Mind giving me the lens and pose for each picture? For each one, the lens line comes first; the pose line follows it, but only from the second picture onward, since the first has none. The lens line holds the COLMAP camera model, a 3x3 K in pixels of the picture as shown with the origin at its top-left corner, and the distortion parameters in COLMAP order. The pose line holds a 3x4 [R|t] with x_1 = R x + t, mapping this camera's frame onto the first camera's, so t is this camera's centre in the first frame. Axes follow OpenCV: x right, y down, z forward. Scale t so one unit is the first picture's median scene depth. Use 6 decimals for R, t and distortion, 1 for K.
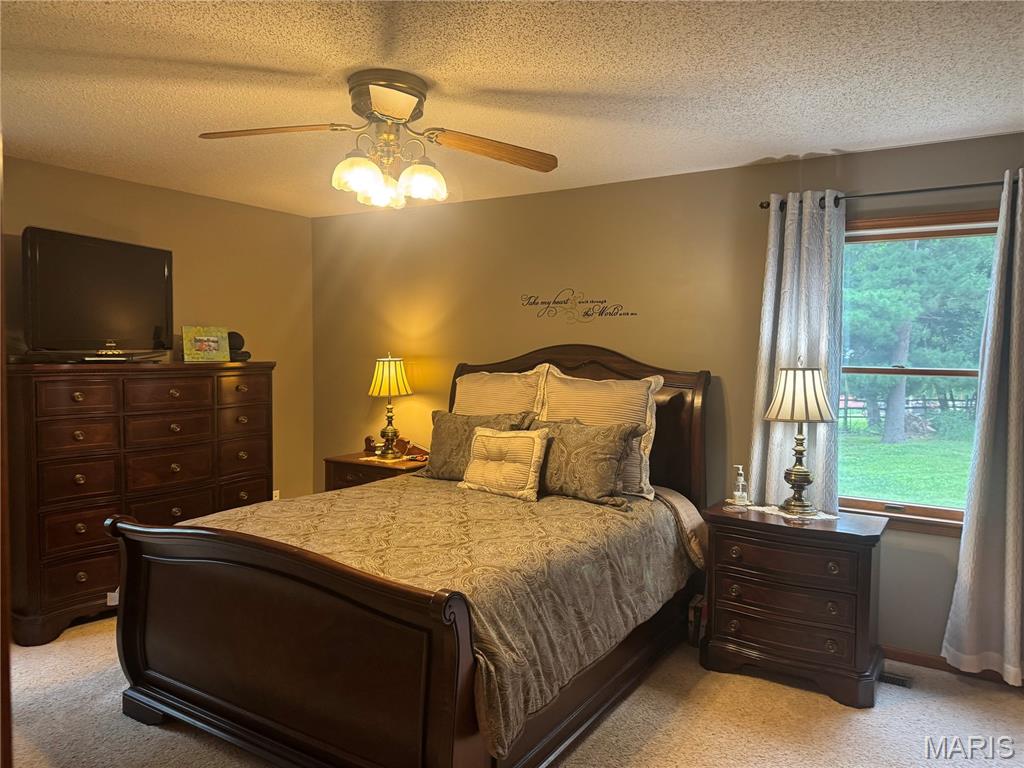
lens RADIAL K [[713.3, 0, 497.0], [0, 713.3, 383.9], [0, 0, 1]] dist [0.048368, -0.002992]
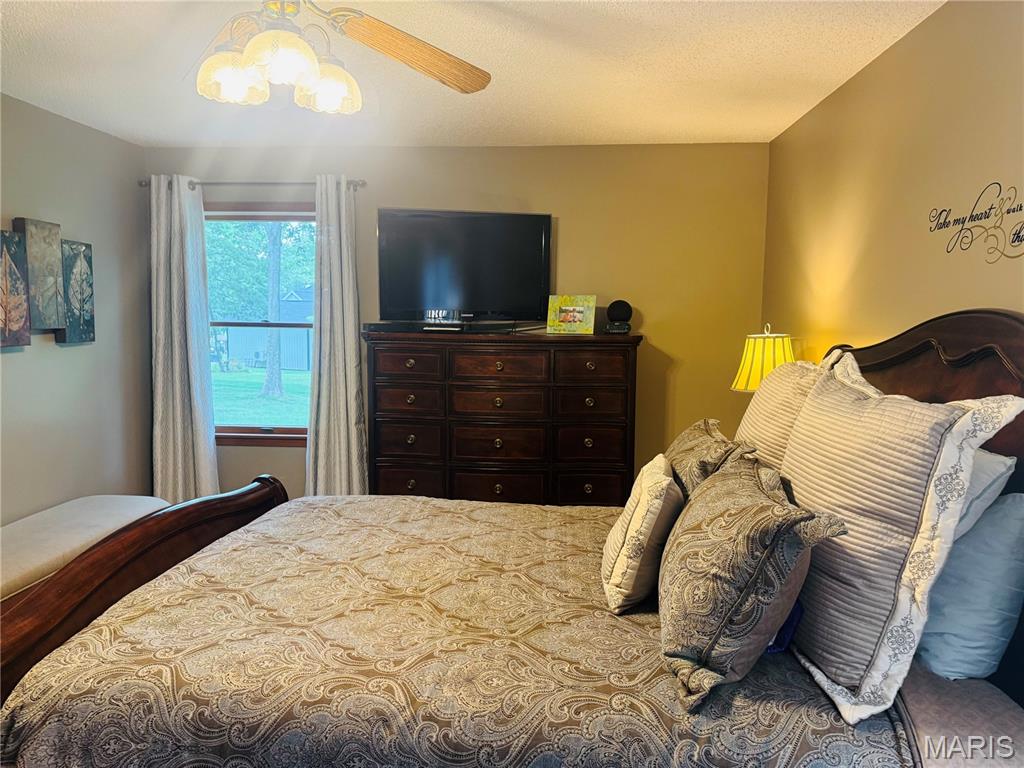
lens RADIAL K [[713.3, 0, 497.0], [0, 713.3, 383.9], [0, 0, 1]] dist [0.048368, -0.002992]
pose [[0.476719, 0.081642, -0.875257, 0.414528], [-0.051247, 0.996566, 0.065045, -0.027988], [0.877561, 0.013846, 0.479265, 0.610102]]
